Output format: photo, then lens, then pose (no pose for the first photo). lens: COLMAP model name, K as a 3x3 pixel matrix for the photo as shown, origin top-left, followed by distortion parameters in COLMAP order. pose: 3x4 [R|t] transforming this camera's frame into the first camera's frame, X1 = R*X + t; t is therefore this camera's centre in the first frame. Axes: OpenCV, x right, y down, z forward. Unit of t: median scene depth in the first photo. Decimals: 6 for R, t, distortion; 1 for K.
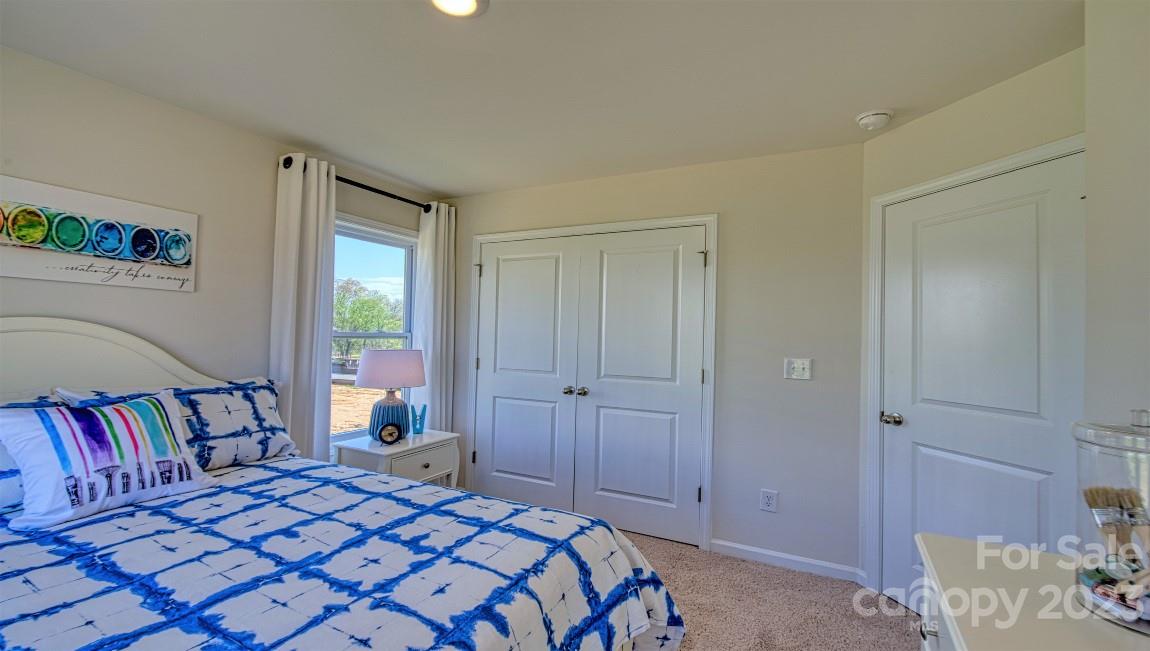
lens RADIAL K [[503.1, 0, 575.8], [0, 503.1, 321.8], [0, 0, 1]] dist [0.001875, -0.001420]
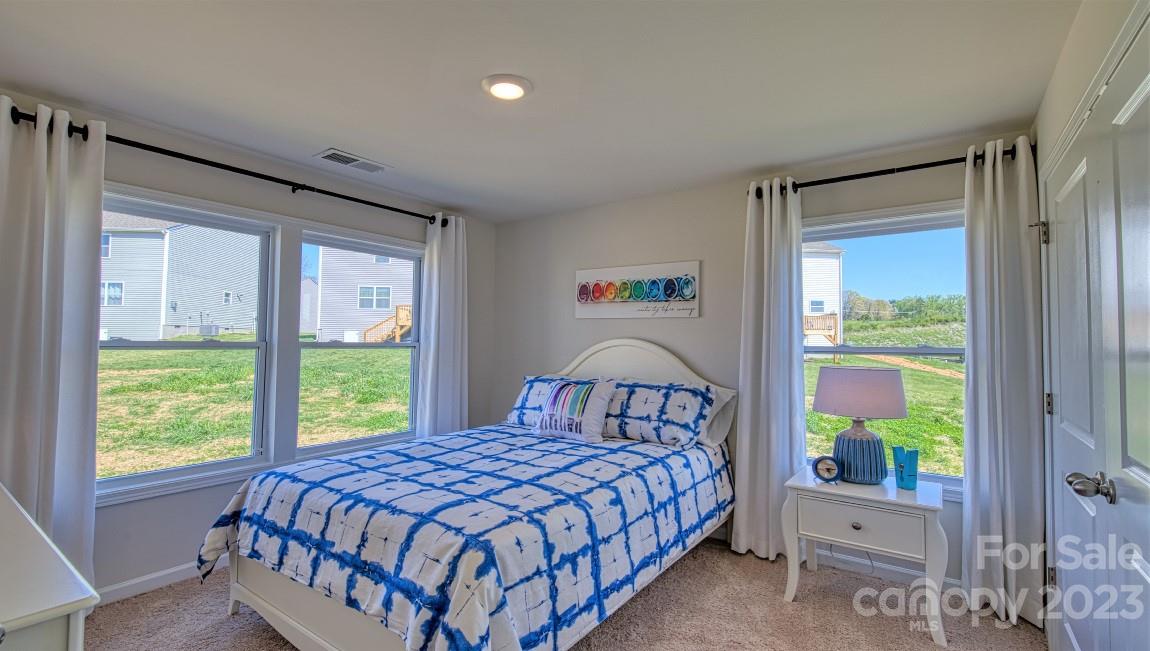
lens RADIAL K [[503.1, 0, 576.6], [0, 503.1, 321.9], [0, 0, 1]] dist [0.001875, -0.001420]
pose [[-0.144825, -0.060032, -0.987634, 0.962700], [0.010653, 0.998005, -0.062225, 0.052095], [0.989400, -0.019533, -0.143896, 1.320548]]
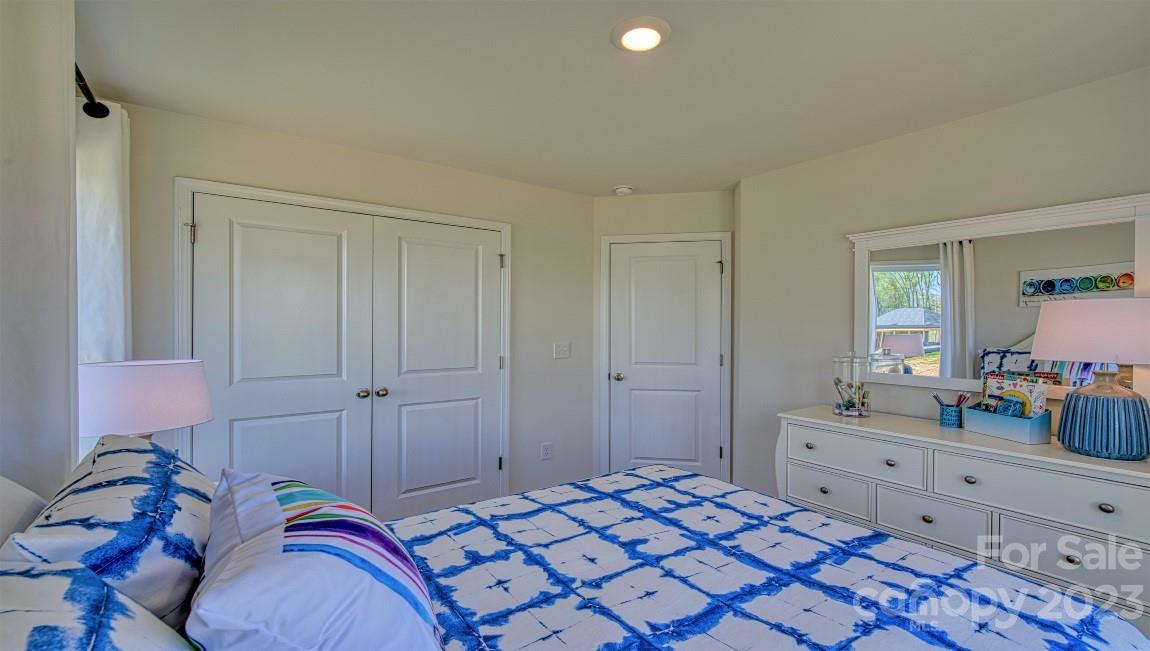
lens RADIAL K [[503.1, 0, 583.1], [0, 503.1, 328.4], [0, 0, 1]] dist [0.001875, -0.001420]
pose [[0.435031, -0.021235, 0.900165, -1.287989], [-0.018878, 0.999287, 0.032696, -0.022086], [-0.900217, -0.031217, 0.434320, 0.589983]]
